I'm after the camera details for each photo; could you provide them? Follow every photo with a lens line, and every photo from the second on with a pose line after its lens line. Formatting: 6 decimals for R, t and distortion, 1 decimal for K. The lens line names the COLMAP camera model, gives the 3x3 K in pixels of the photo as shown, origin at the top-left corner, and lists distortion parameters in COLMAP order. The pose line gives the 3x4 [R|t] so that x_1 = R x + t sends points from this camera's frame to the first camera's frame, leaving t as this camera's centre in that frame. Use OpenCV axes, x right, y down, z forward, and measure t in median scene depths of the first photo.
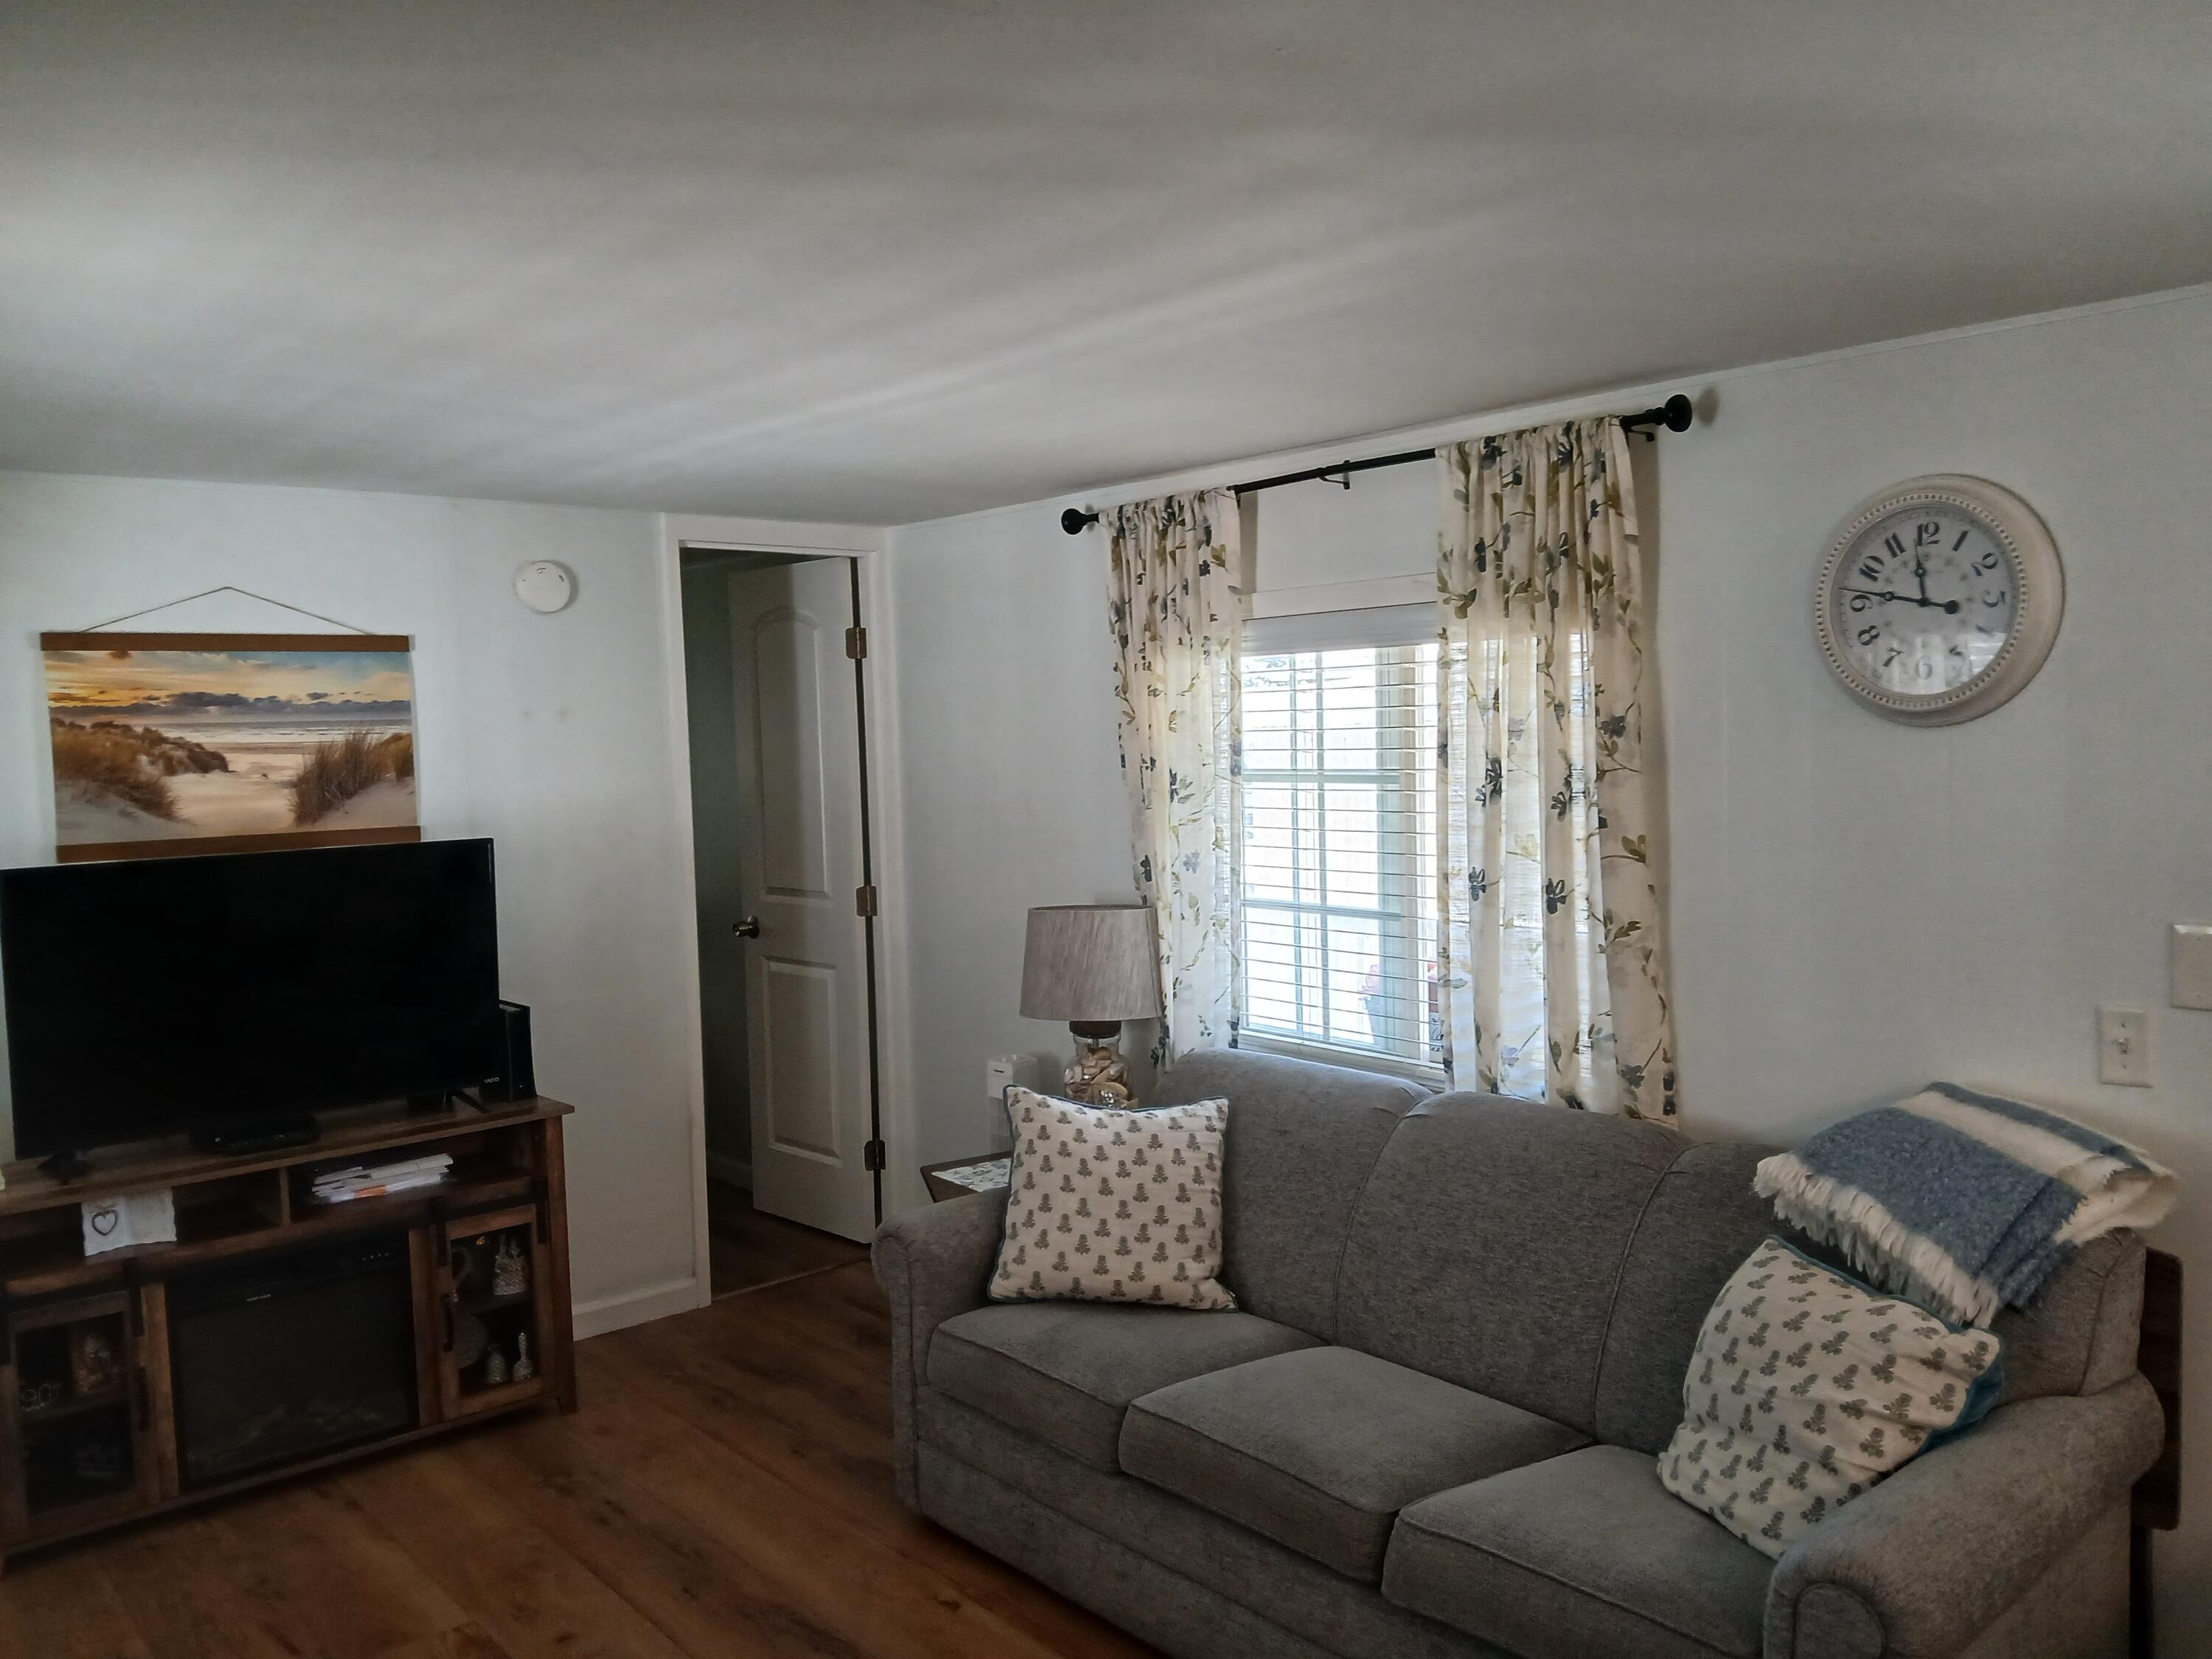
lens RADIAL K [[1728.8, 0, 1106.0], [0, 1728.8, 829.5], [0, 0, 1]] dist [0.108532, -0.219733]
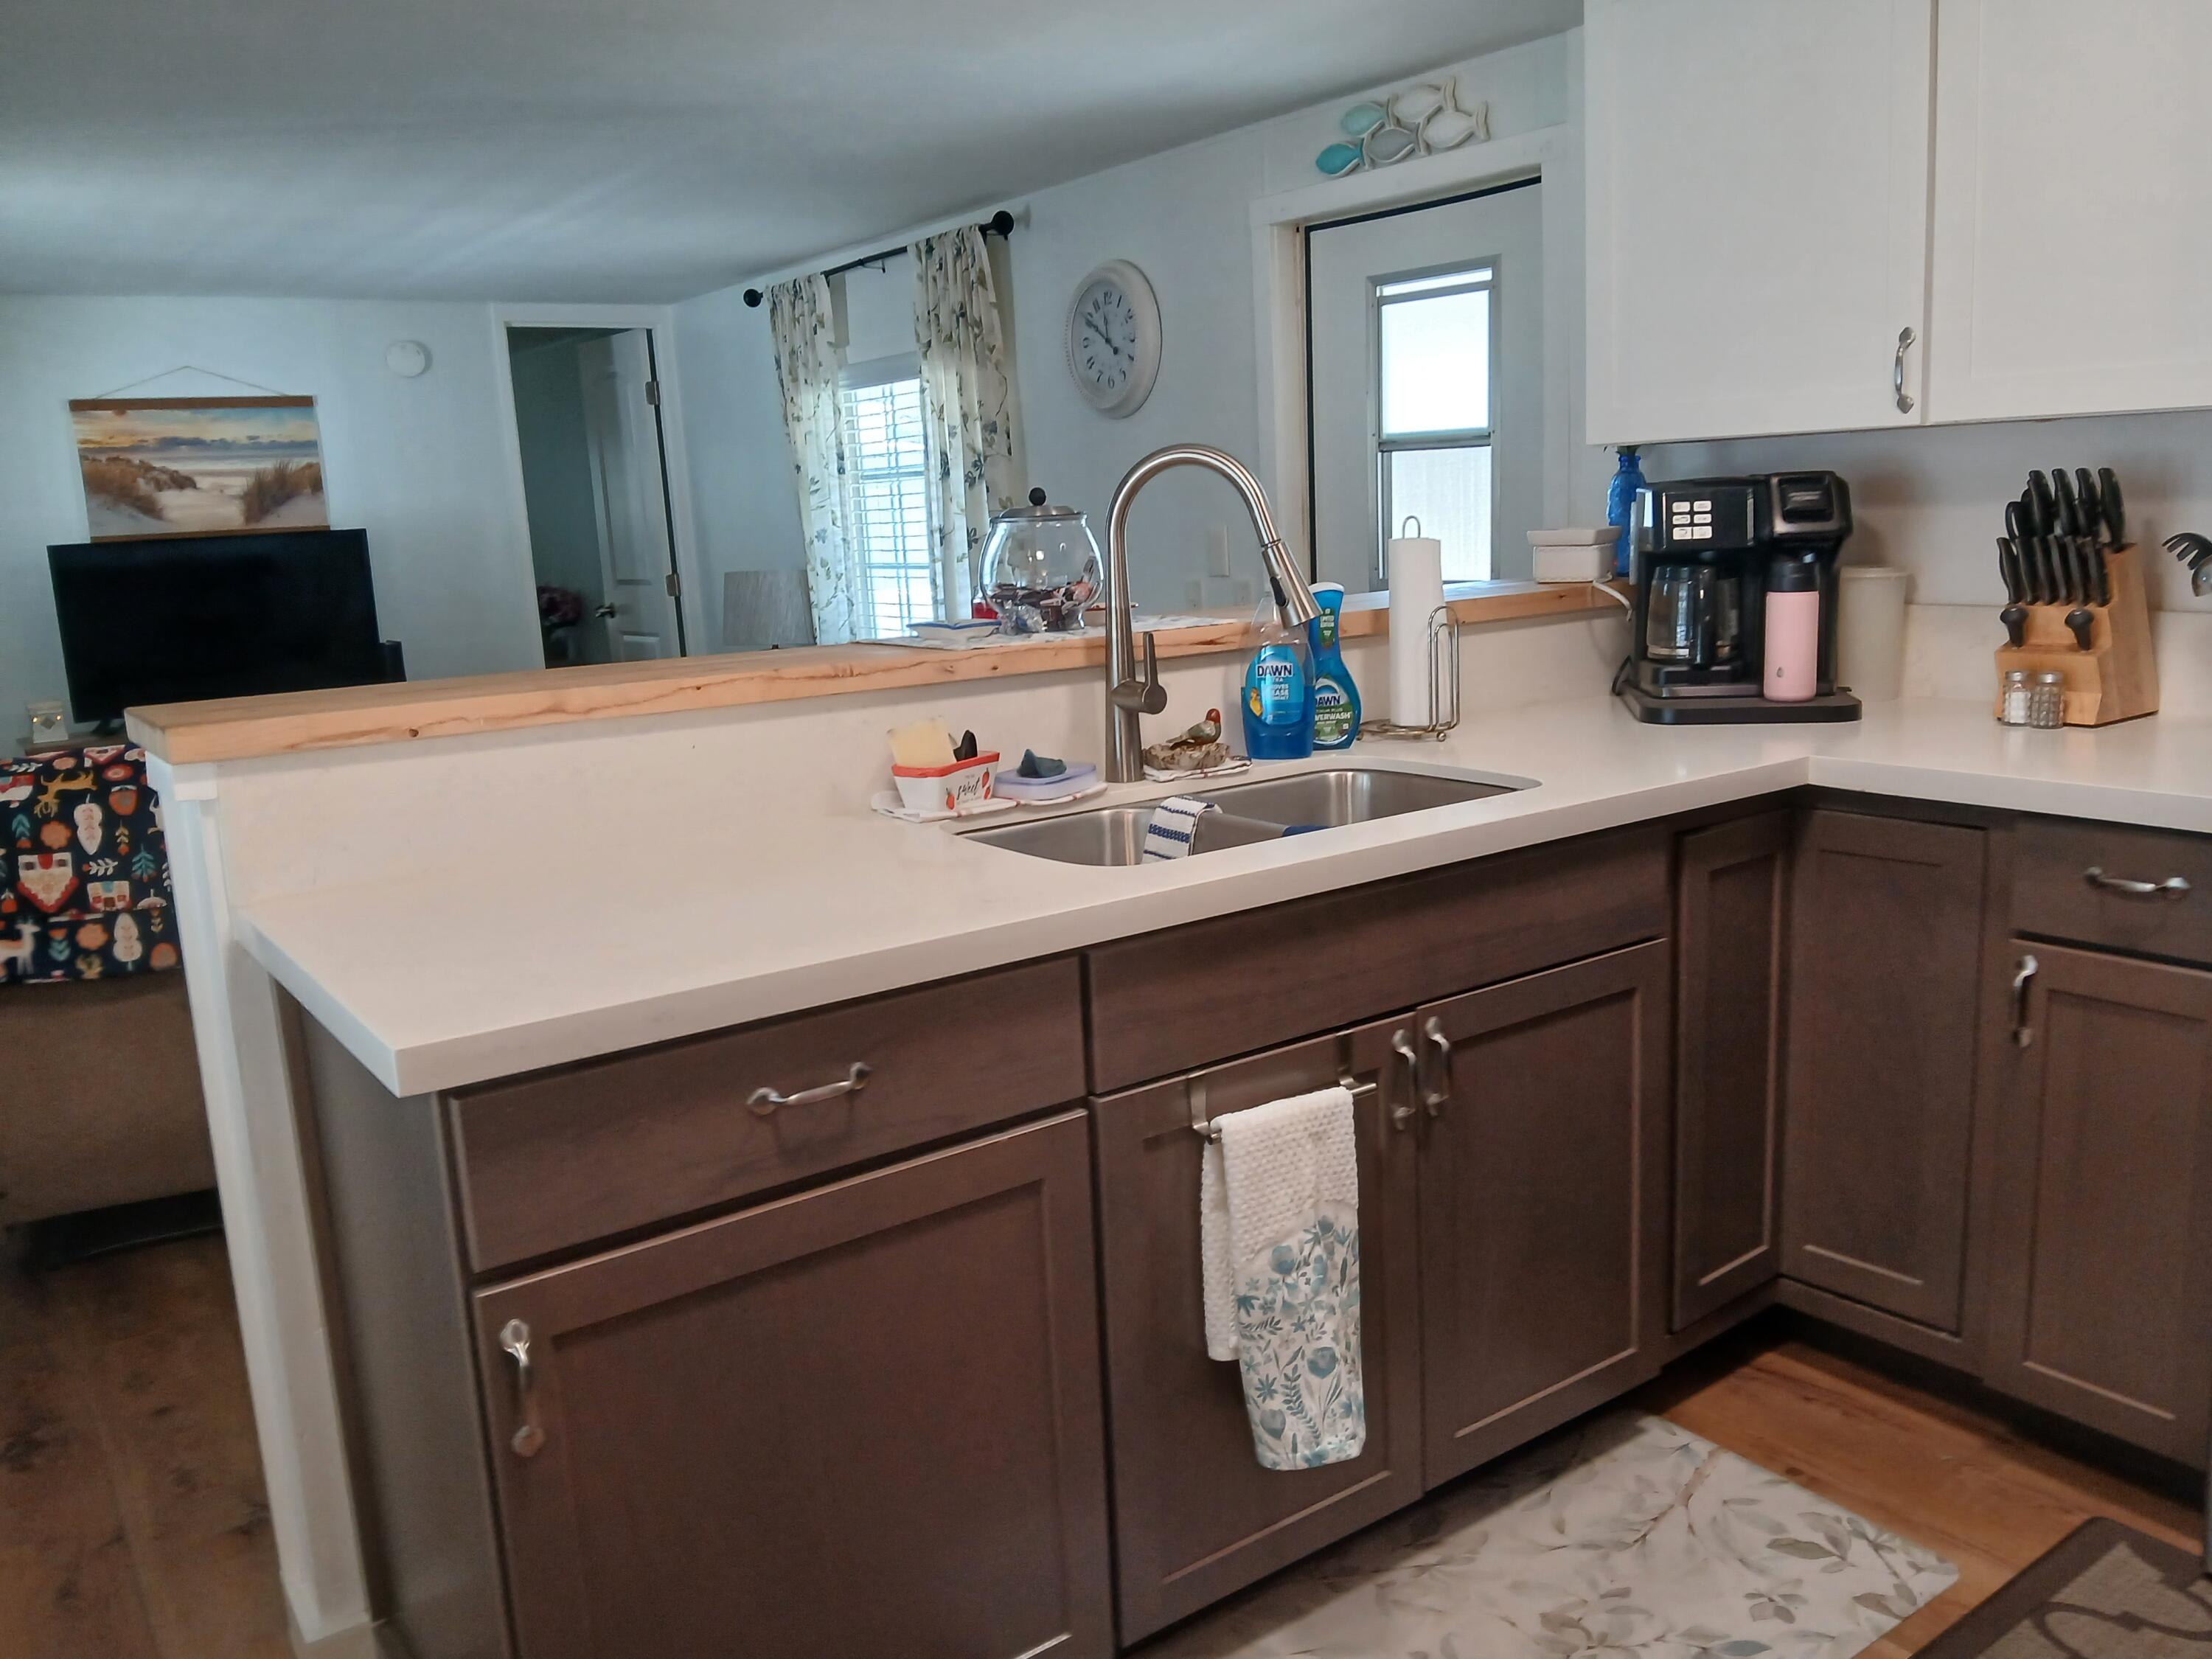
lens RADIAL K [[1737.5, 0, 1106.0], [0, 1737.5, 829.5], [0, 0, 1]] dist [-0.010727, -0.009268]
pose [[0.996140, -0.006809, -0.087516, 0.433508], [0.018444, 0.990965, 0.132845, 0.077618], [0.085821, -0.133947, 0.987265, -0.483302]]
